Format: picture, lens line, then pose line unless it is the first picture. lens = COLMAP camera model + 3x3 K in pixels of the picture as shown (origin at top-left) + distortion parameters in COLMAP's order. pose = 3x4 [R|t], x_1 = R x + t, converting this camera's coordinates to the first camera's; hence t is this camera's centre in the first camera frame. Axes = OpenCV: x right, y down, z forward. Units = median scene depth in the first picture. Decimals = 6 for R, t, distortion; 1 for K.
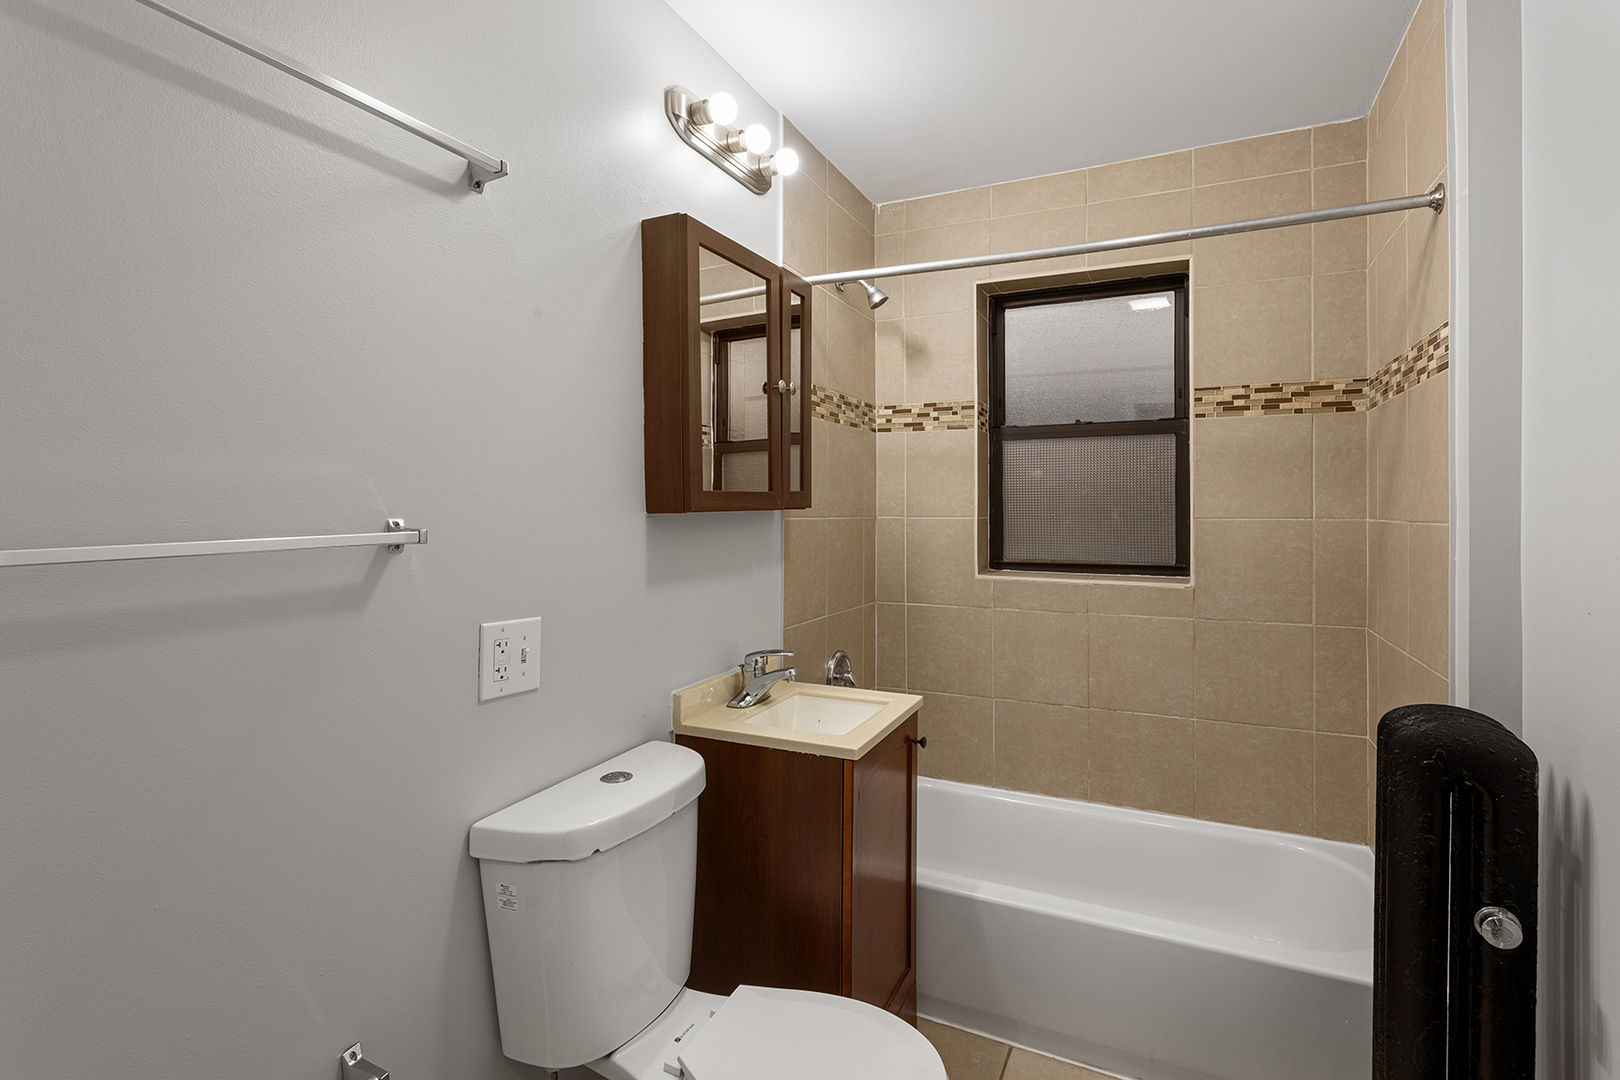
lens RADIAL K [[774.5, 0, 807.2], [0, 774.5, 513.9], [0, 0, 1]] dist [-0.078451, -0.000132]
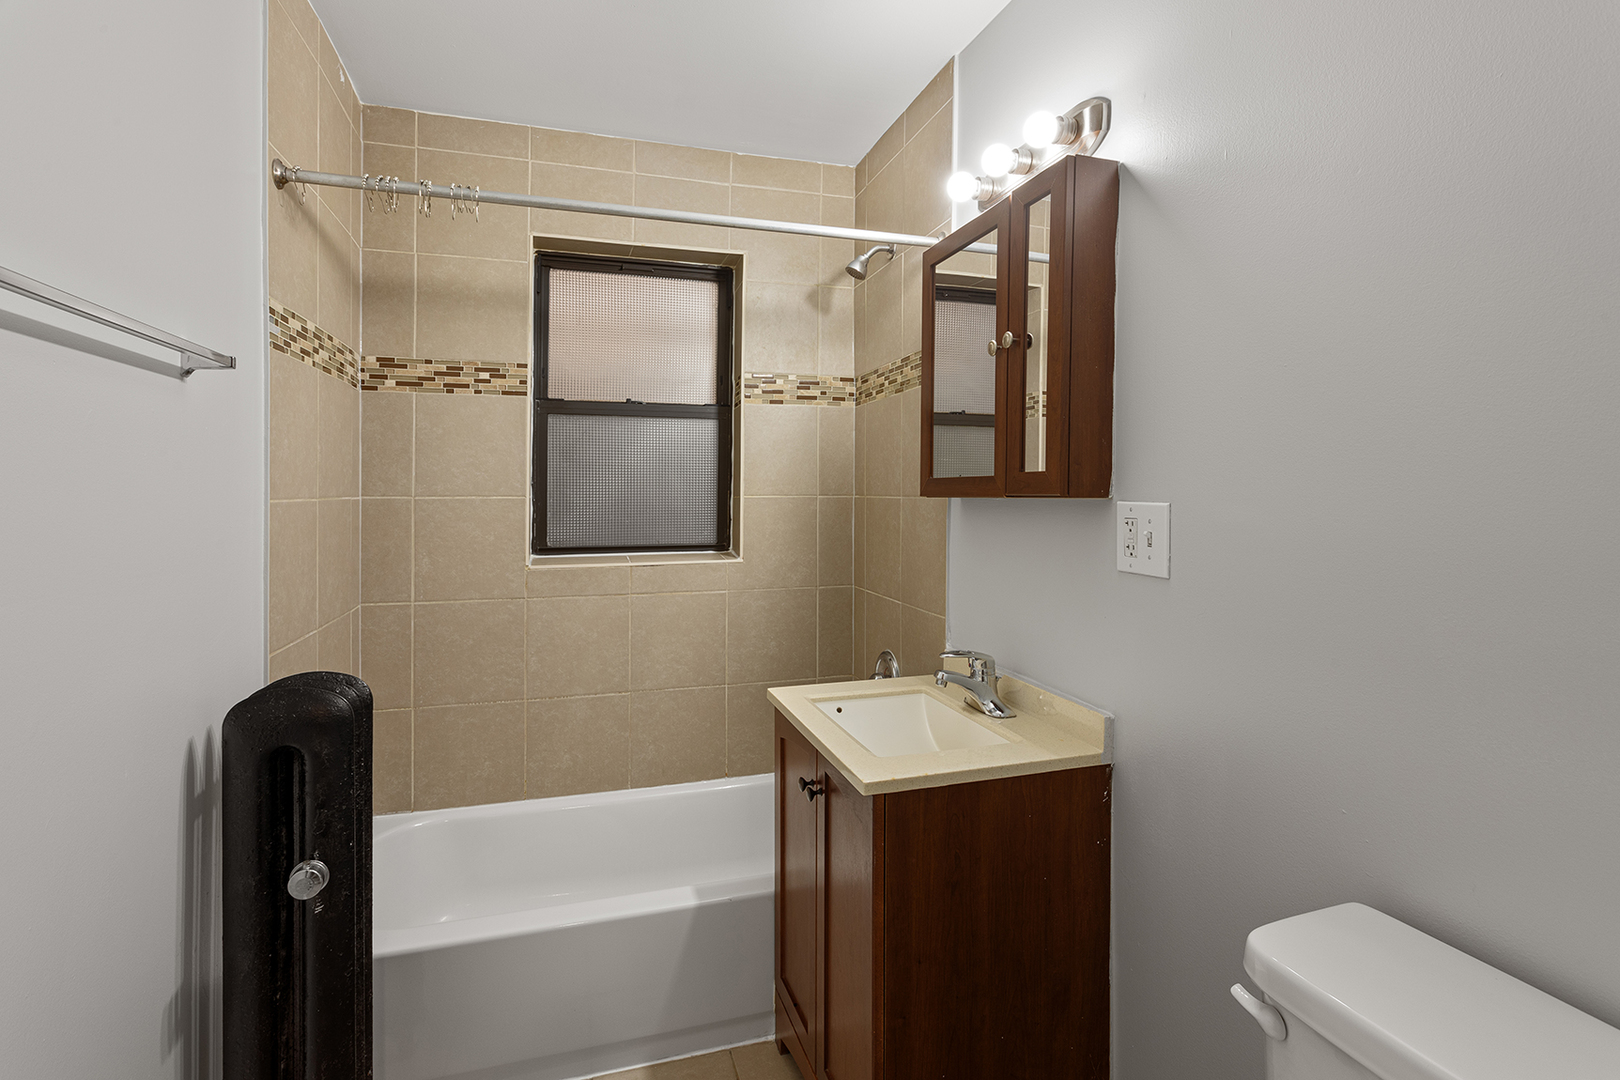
lens RADIAL K [[782.6, 0, 814.2], [0, 782.6, 510.7], [0, 0, 1]] dist [-0.000043, -0.000274]
pose [[0.718869, -0.017540, 0.694924, -0.175606], [0.002678, 0.999744, 0.022463, -0.002177], [-0.695140, -0.014287, 0.718732, 0.121284]]
